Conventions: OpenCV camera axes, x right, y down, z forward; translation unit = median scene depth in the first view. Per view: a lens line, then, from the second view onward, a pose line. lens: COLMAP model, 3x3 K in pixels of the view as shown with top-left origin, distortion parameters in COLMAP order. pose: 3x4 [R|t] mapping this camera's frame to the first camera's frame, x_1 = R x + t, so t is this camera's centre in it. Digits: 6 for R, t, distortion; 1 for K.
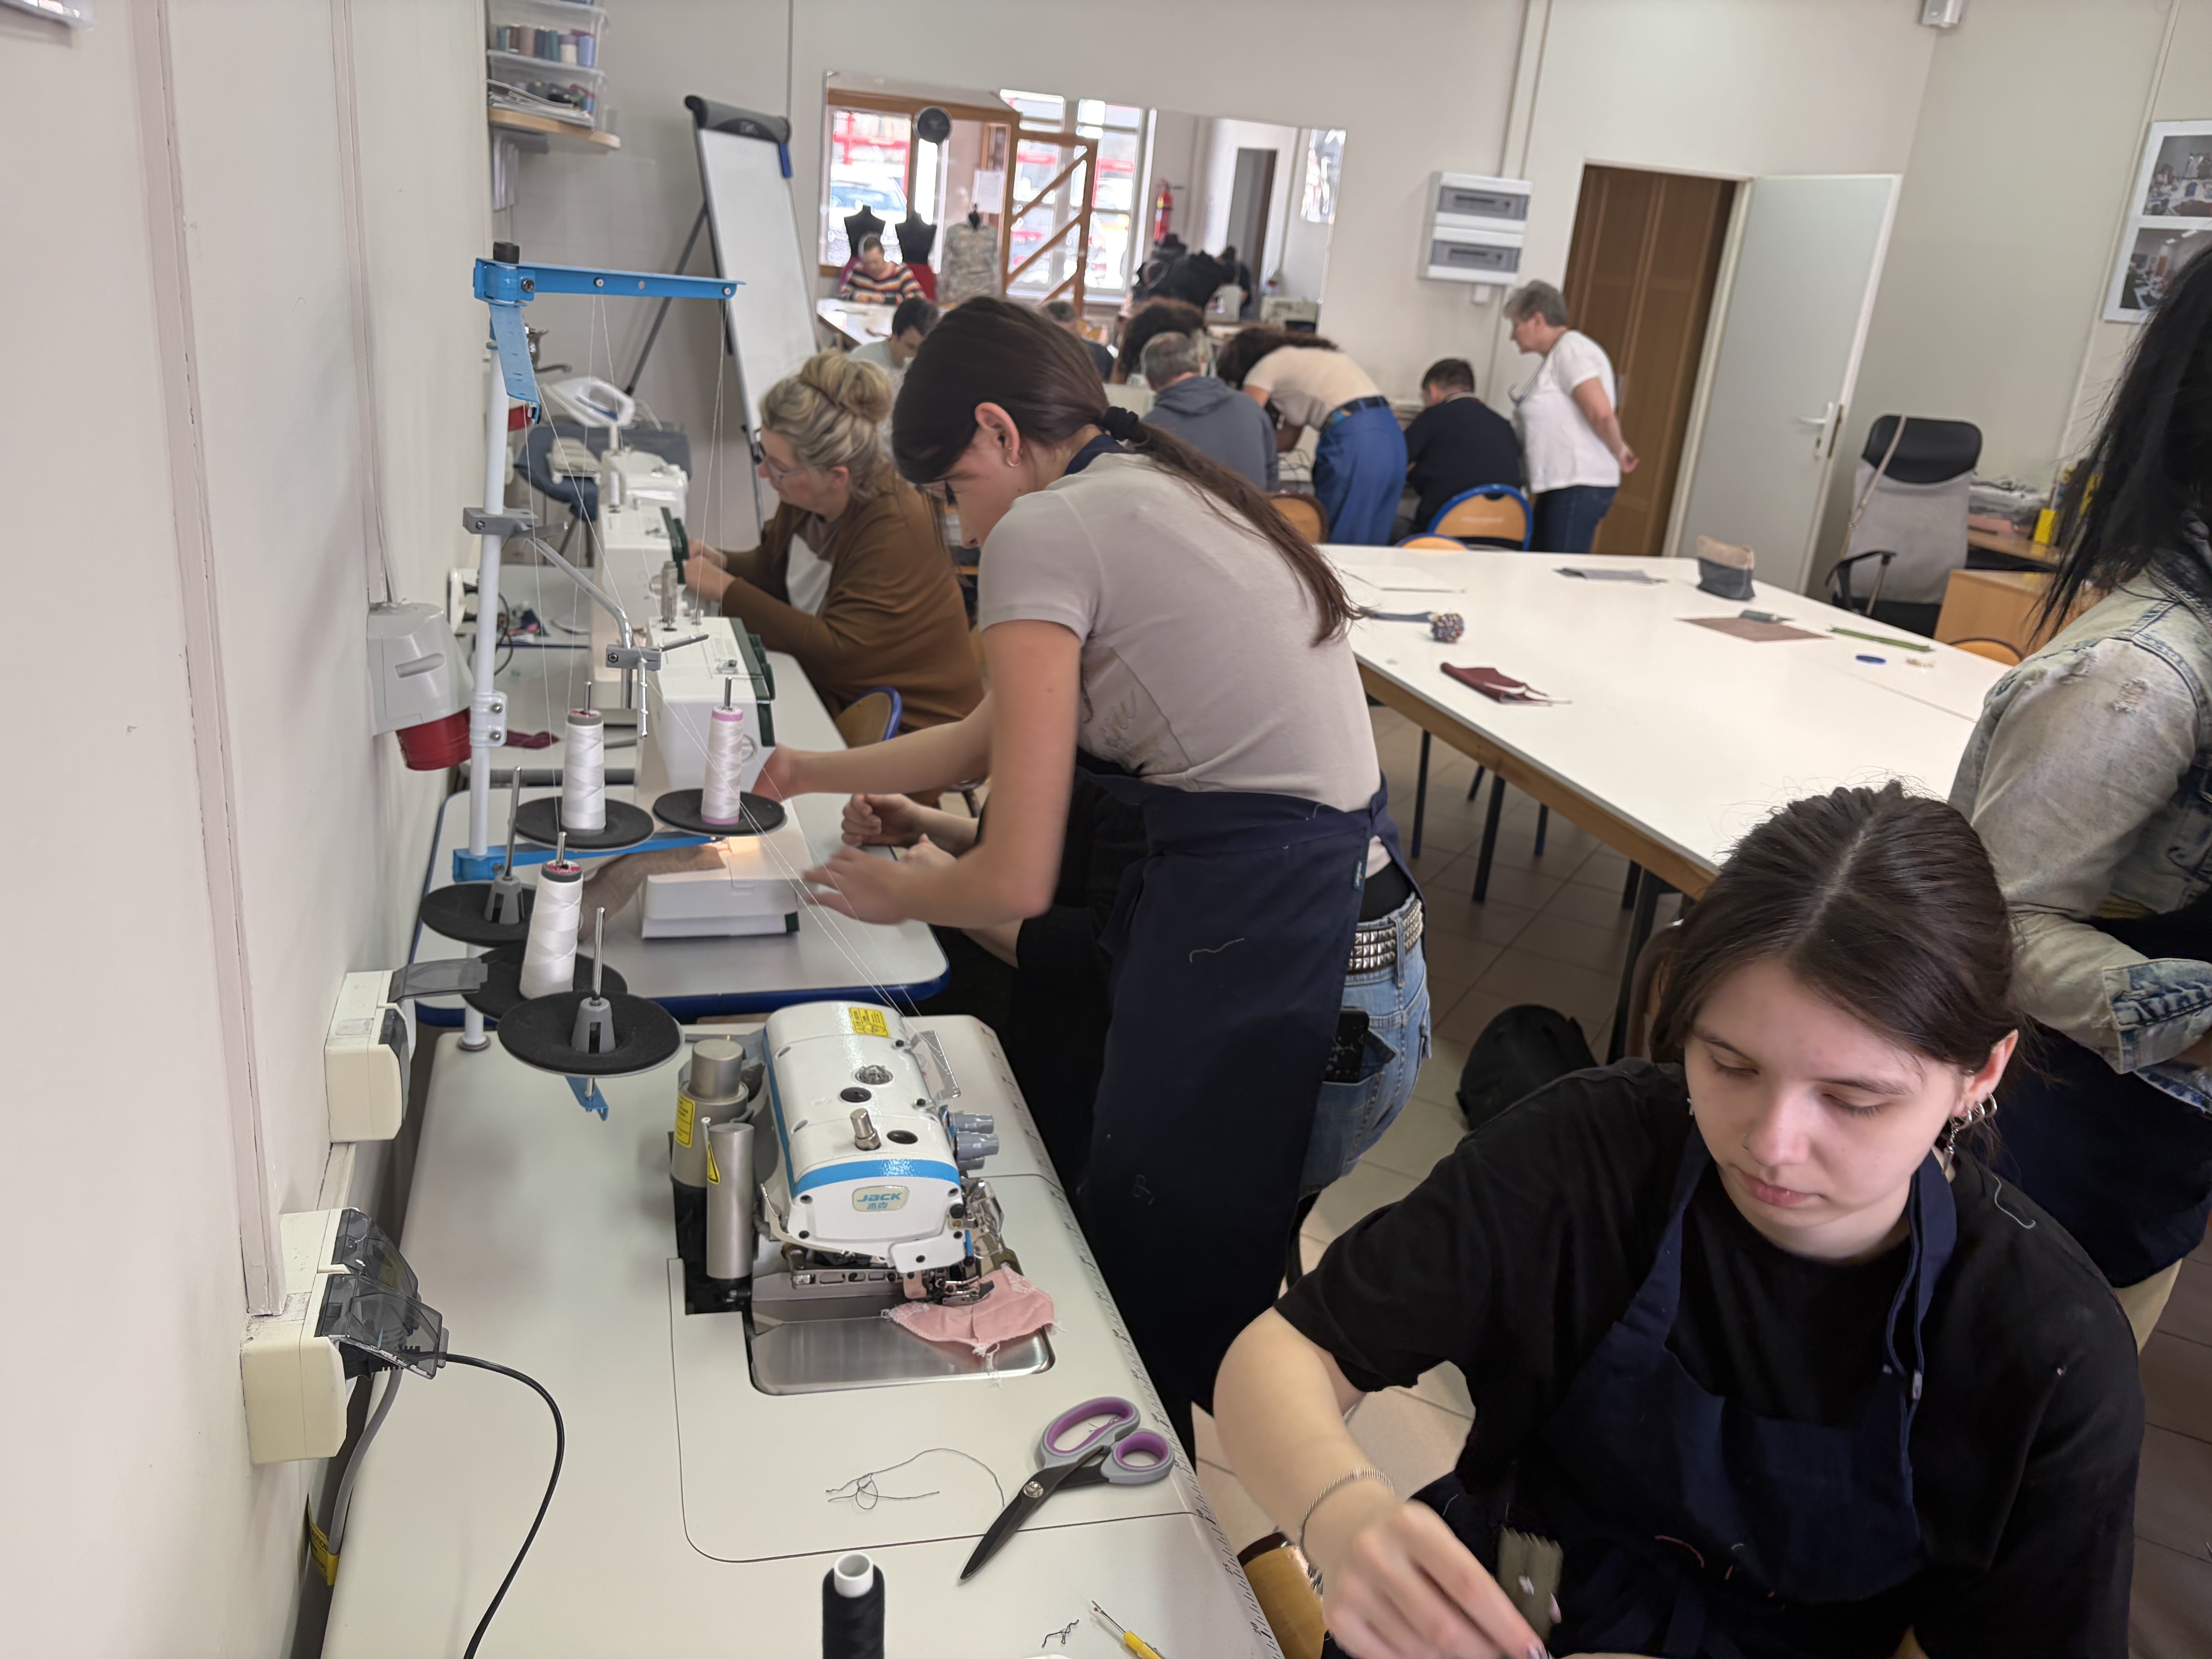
lens RADIAL K [[1723.6, 0, 1106.0], [0, 1723.6, 829.5], [0, 0, 1]] dist [0.007461, -0.021342]
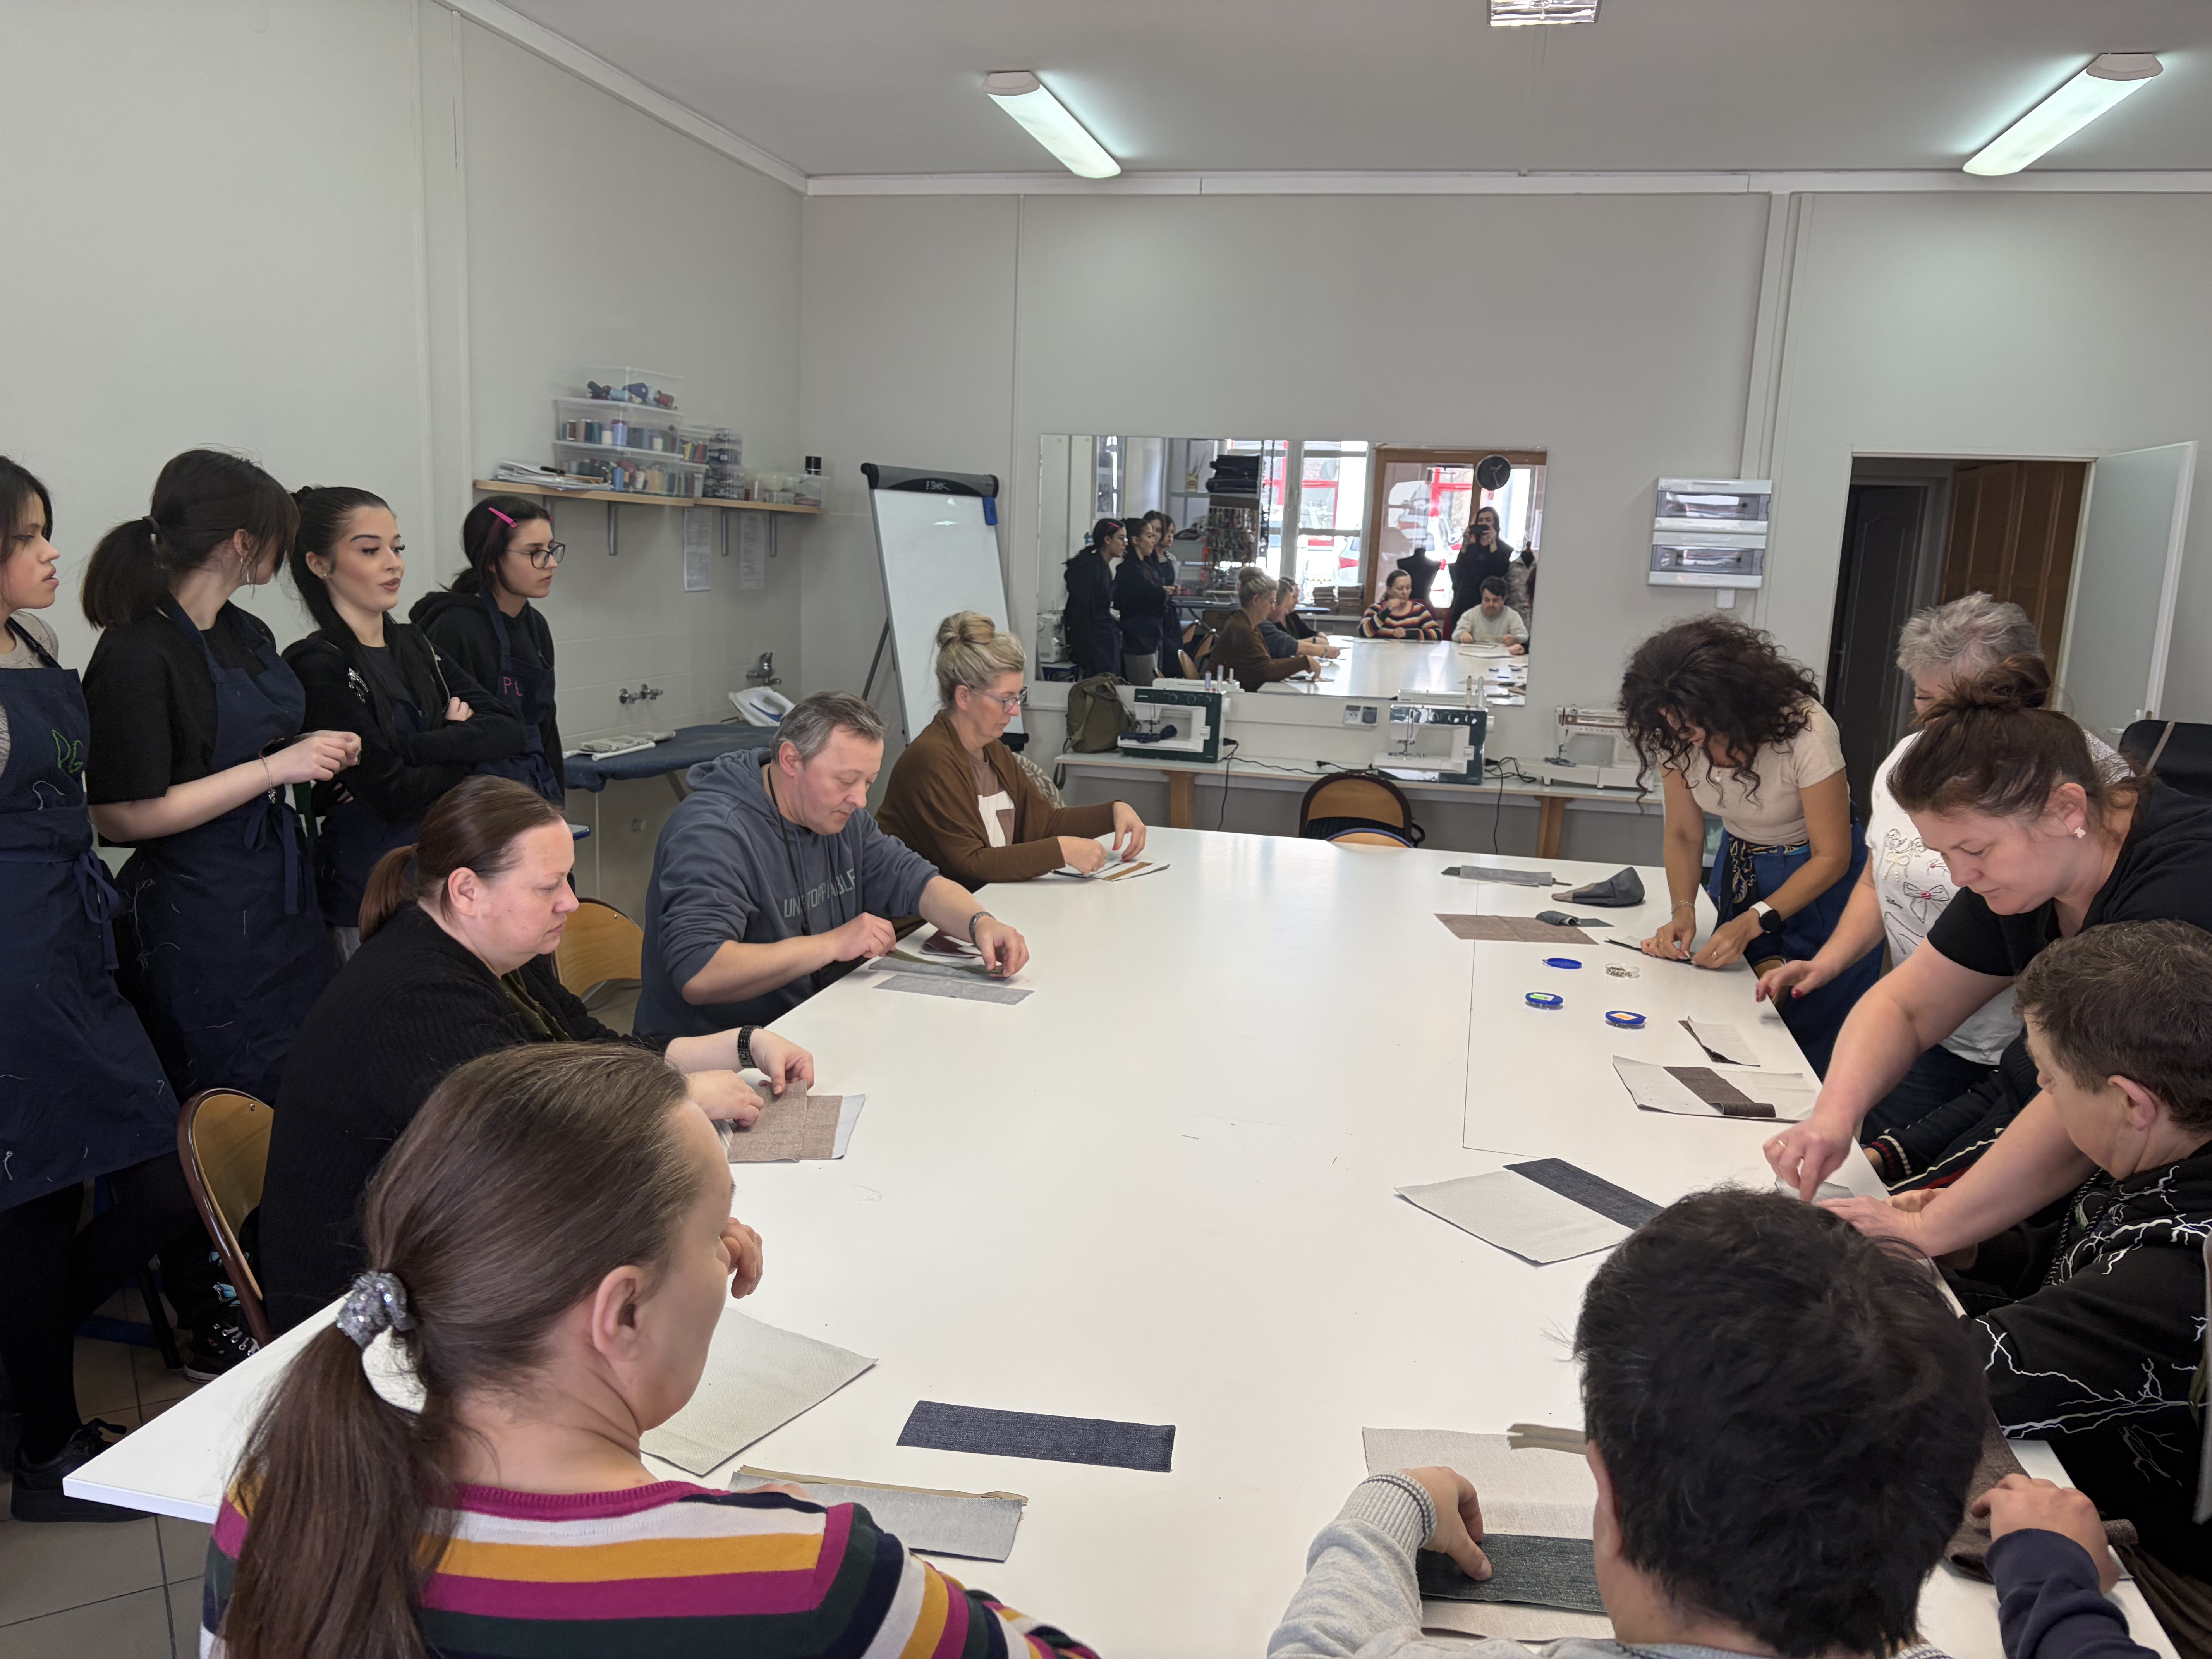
lens RADIAL K [[1723.6, 0, 1106.0], [0, 1723.6, 829.5], [0, 0, 1]] dist [0.007461, -0.021342]
pose [[0.867494, 0.027103, -0.496709, 0.471224], [-0.123259, 0.979088, -0.161846, 0.004669], [0.481935, 0.201624, 0.852694, 0.082772]]
